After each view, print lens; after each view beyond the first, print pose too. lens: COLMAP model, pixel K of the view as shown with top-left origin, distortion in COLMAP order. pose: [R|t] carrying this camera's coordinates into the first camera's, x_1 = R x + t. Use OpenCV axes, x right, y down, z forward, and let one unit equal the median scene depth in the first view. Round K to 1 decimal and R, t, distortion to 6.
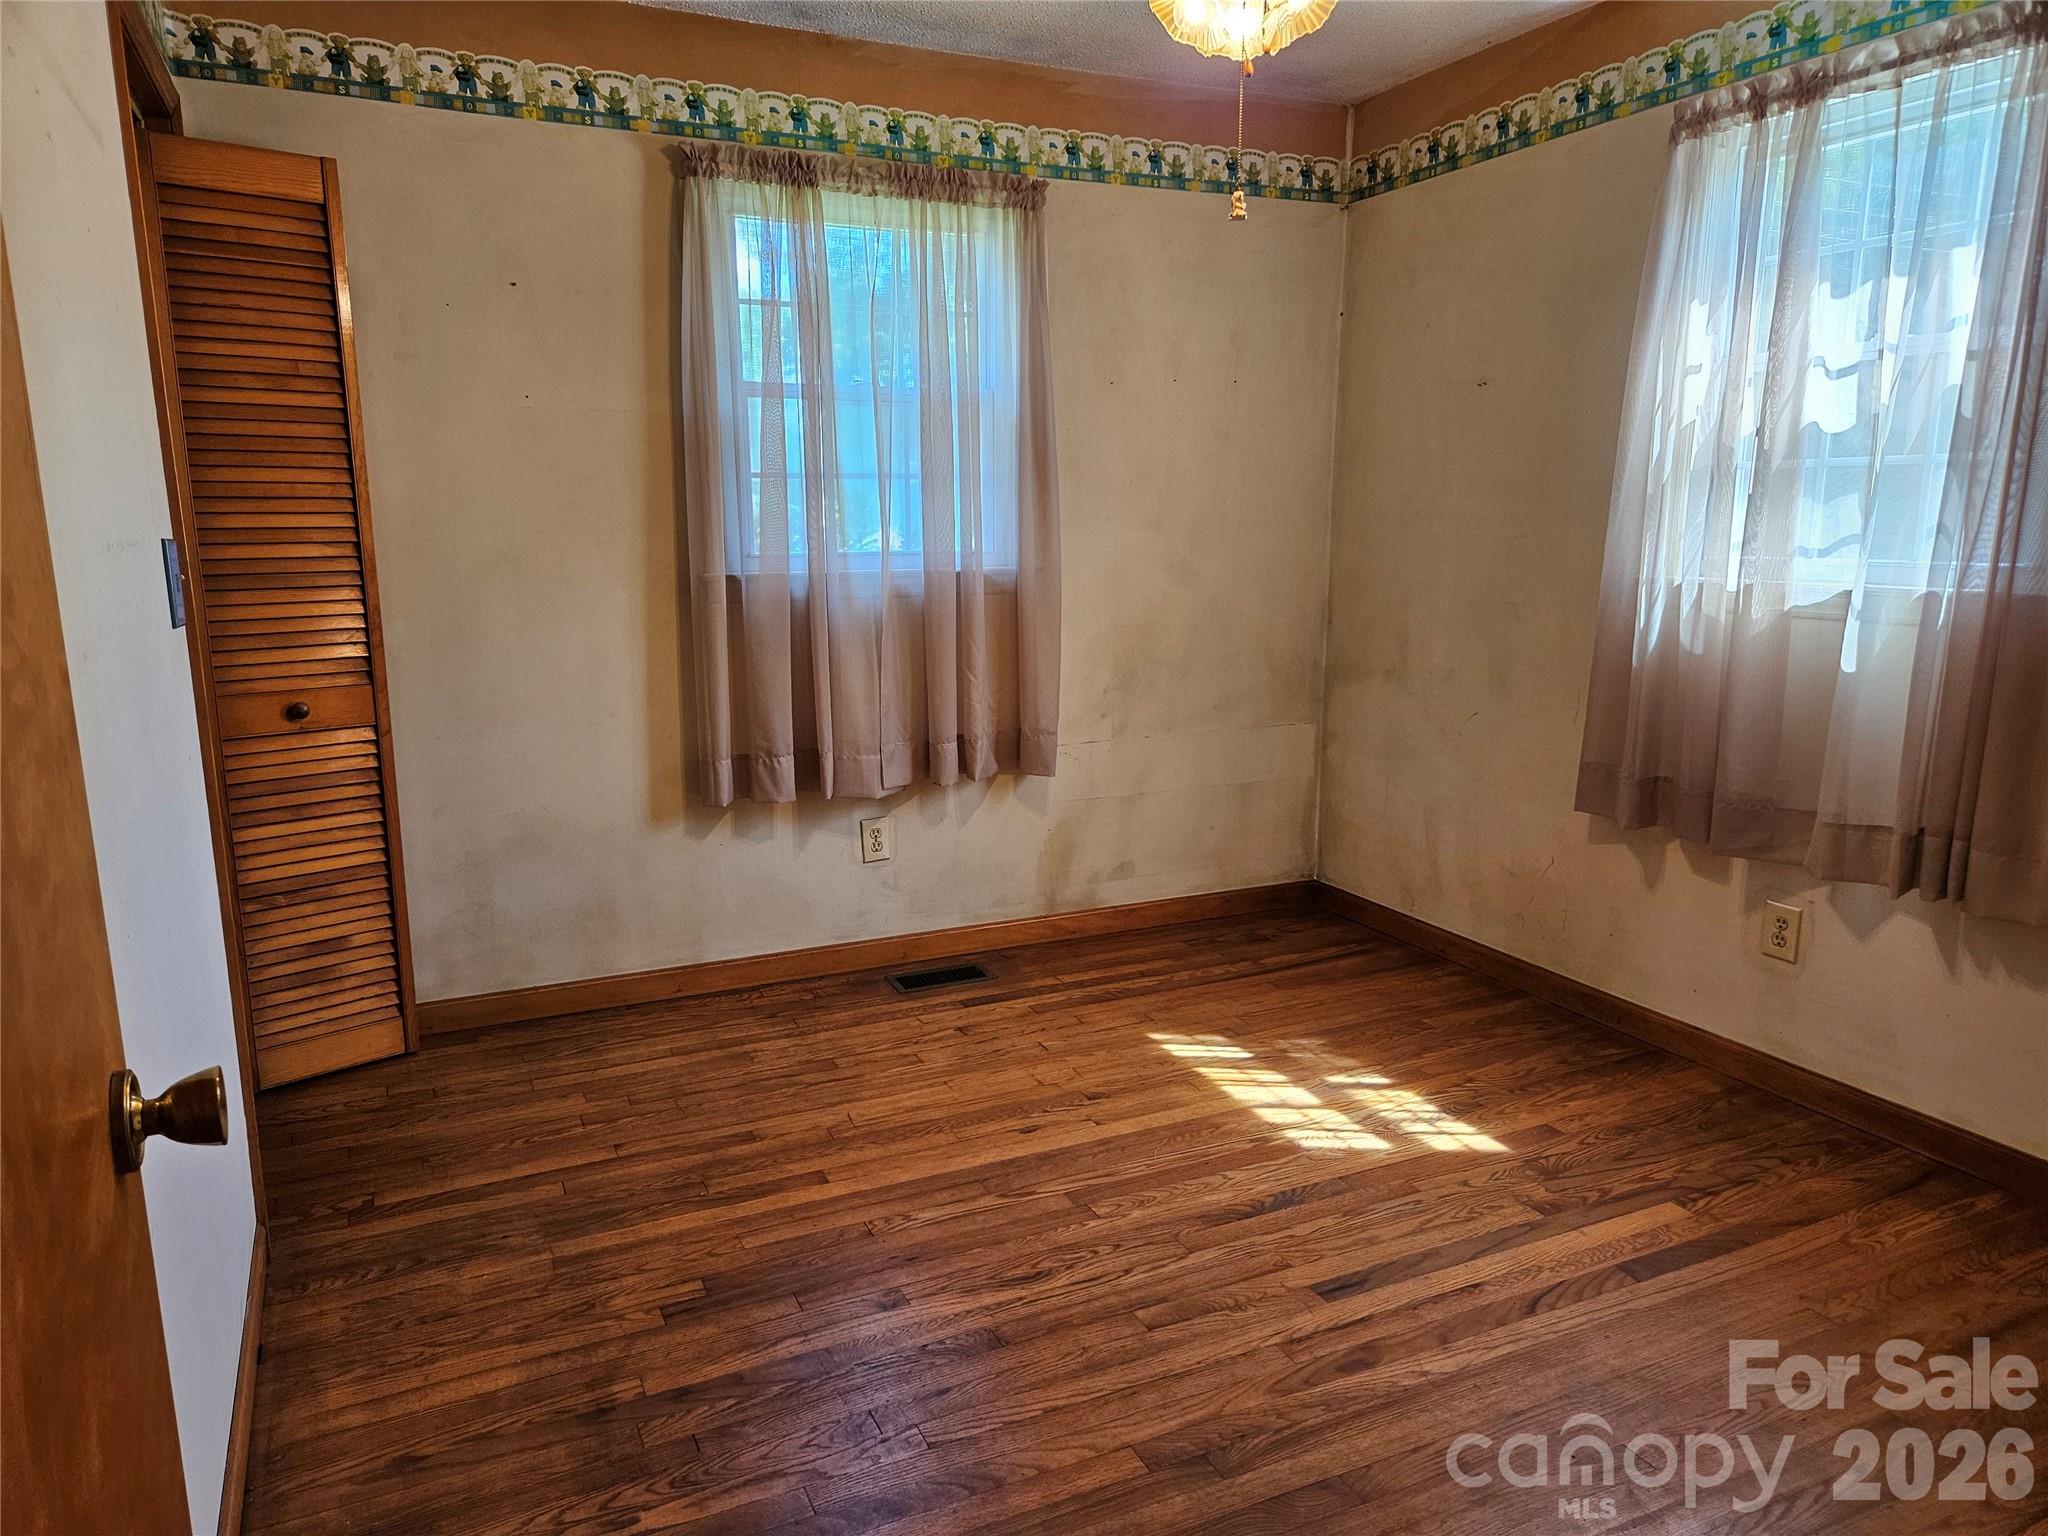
lens RADIAL K [[1364.7, 0, 1028.6], [0, 1364.7, 782.0], [0, 0, 1]] dist [0.075222, -0.068531]
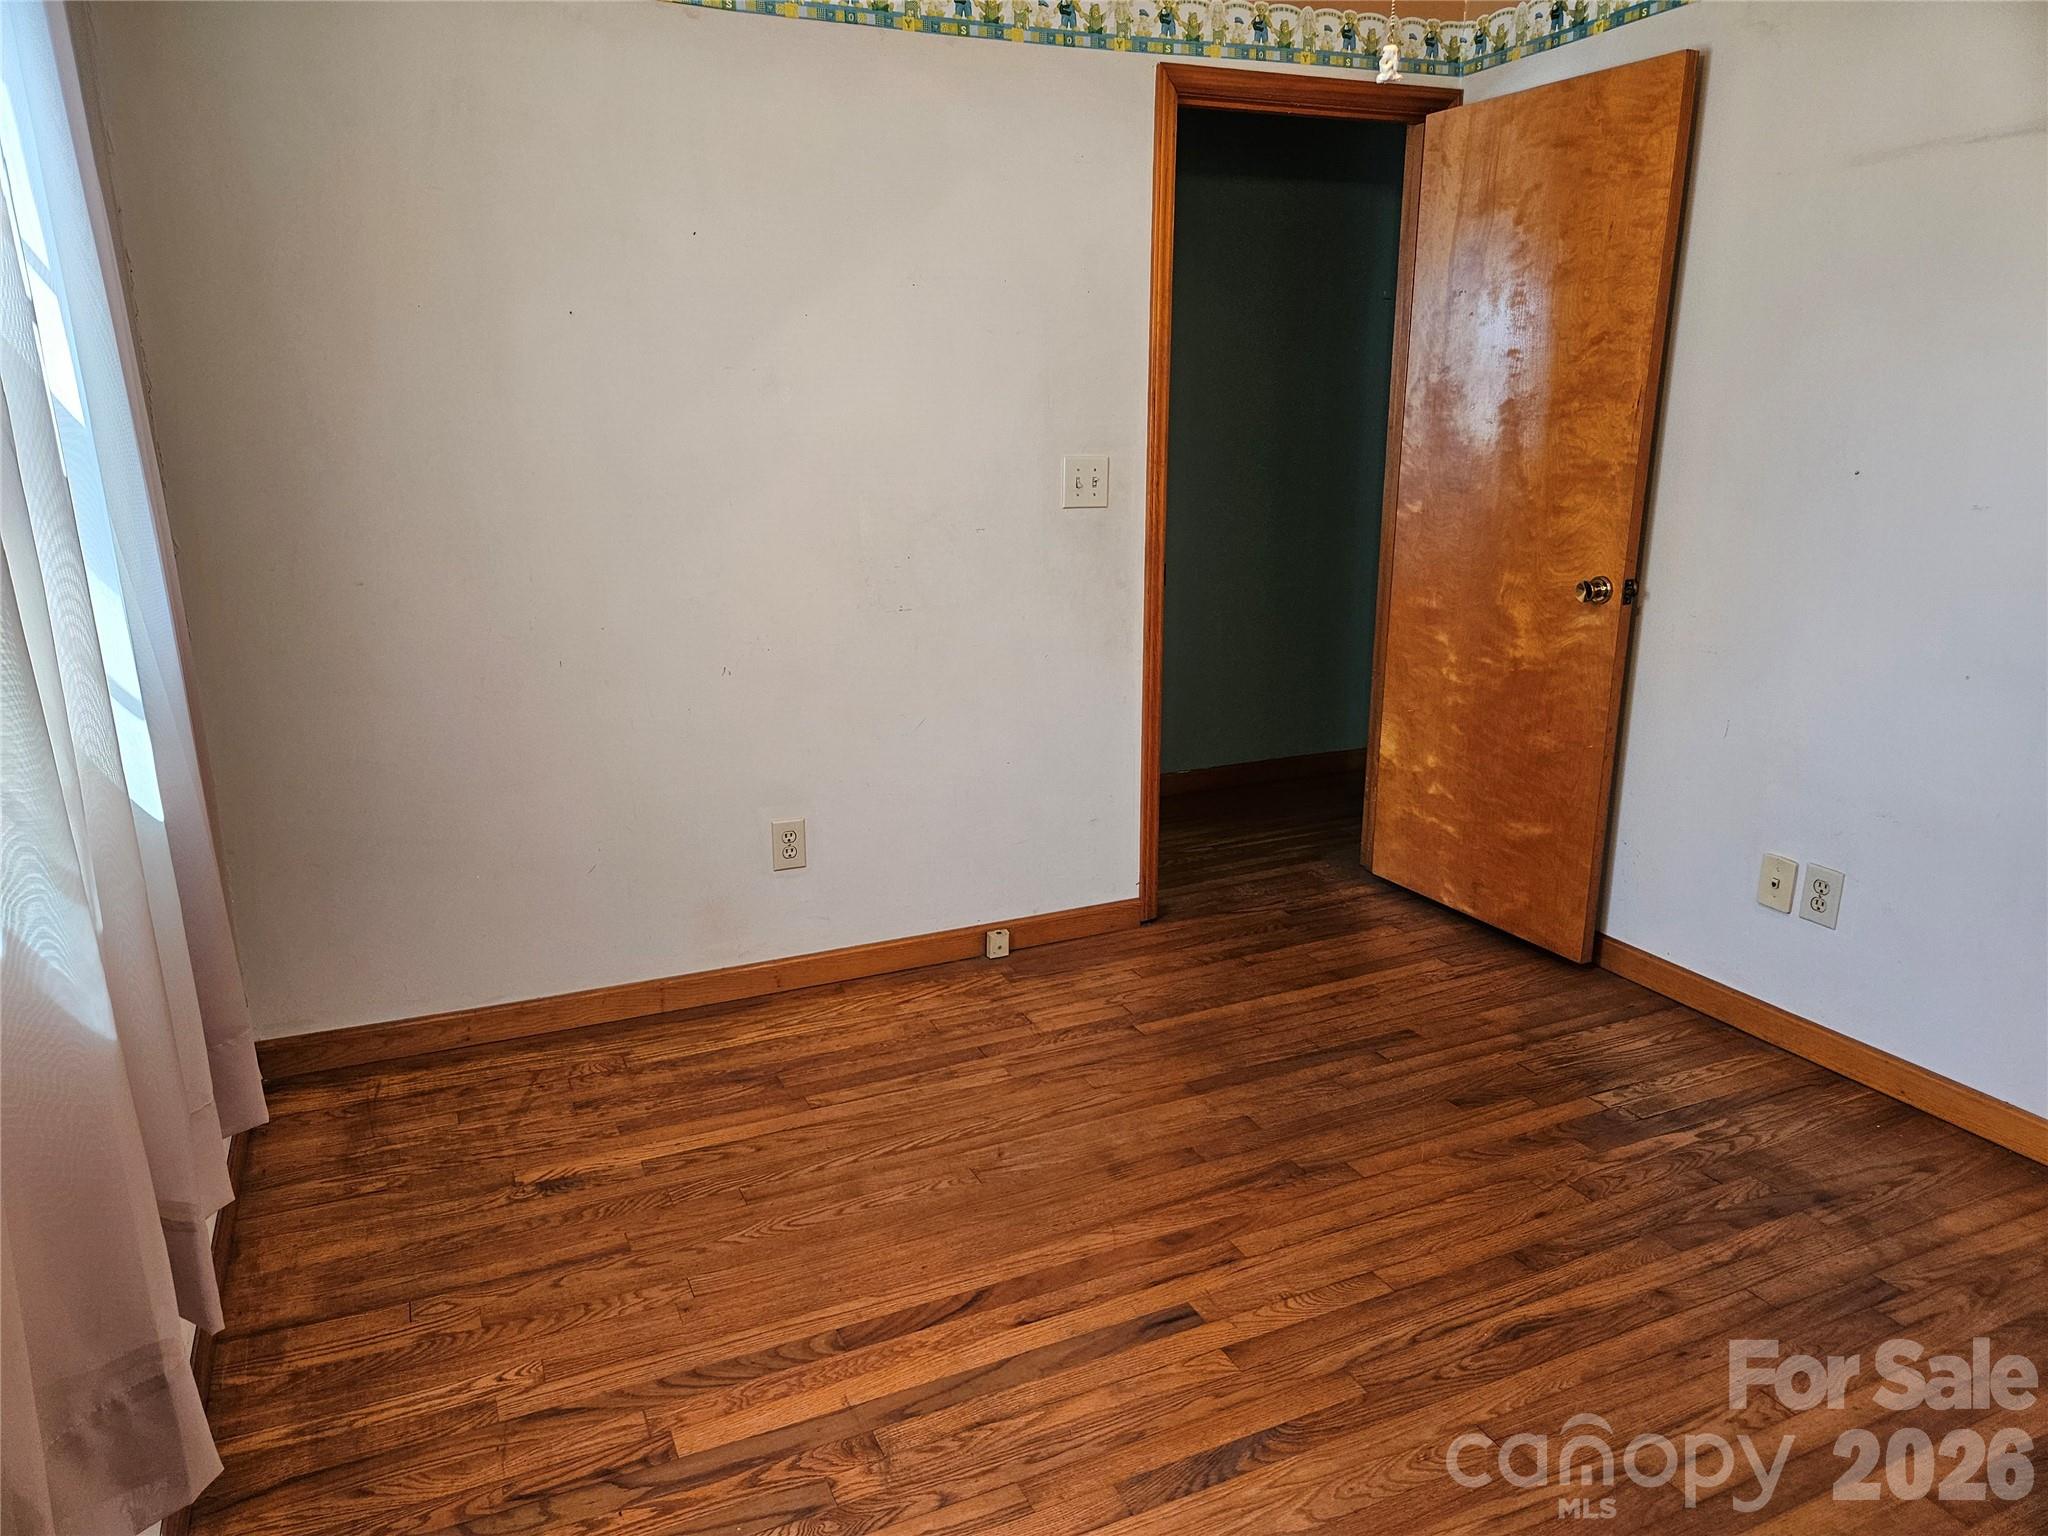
lens RADIAL K [[1364.7, 0, 1028.6], [0, 1364.7, 782.0], [0, 0, 1]] dist [0.075222, -0.068531]
pose [[-0.999724, 0.015185, 0.017919, 0.304037], [0.021642, 0.891988, 0.451542, -0.367391], [-0.009127, 0.451805, -0.892070, 1.684816]]
